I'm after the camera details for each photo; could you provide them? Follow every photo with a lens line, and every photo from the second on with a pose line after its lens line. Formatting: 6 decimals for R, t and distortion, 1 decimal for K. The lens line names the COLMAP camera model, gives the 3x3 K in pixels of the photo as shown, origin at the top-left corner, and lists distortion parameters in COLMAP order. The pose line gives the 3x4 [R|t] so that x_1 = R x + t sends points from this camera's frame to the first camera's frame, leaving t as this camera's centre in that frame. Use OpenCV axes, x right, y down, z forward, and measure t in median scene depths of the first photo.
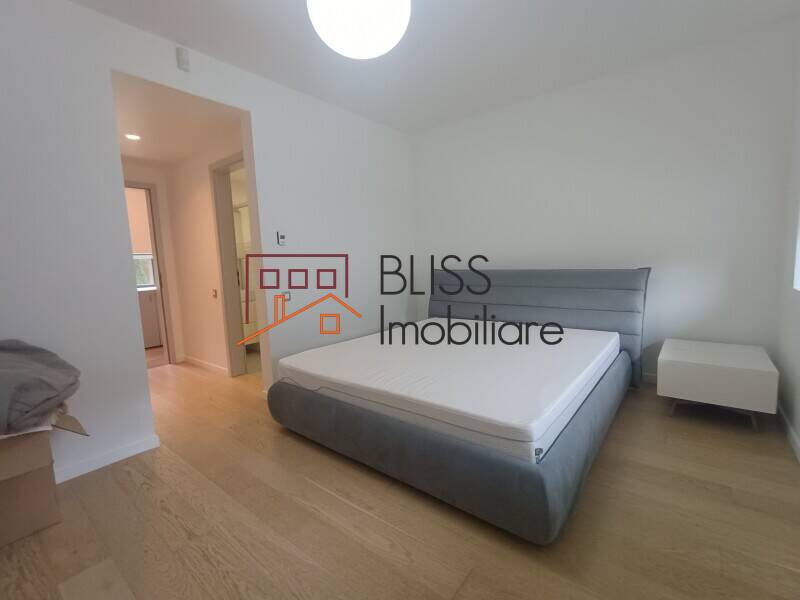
lens RADIAL K [[366.5, 0, 400.0], [0, 366.5, 300.0], [0, 0, 1]] dist [0.000463, 0.000084]
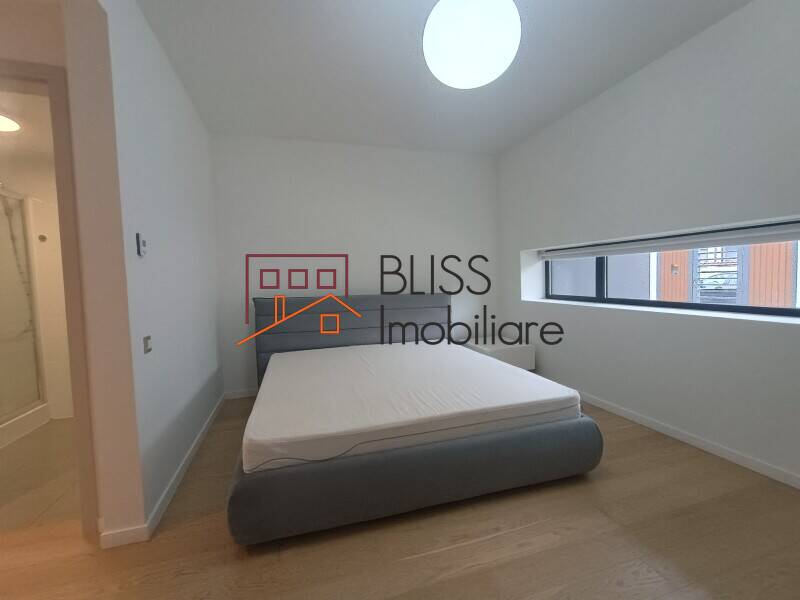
lens RADIAL K [[366.5, 0, 400.0], [0, 366.5, 300.0], [0, 0, 1]] dist [0.000463, 0.000084]
pose [[0.576706, -0.084293, 0.812591, -0.823980], [0.097996, 0.994619, 0.033627, -0.090813], [-0.811053, 0.060238, 0.581863, 0.493275]]
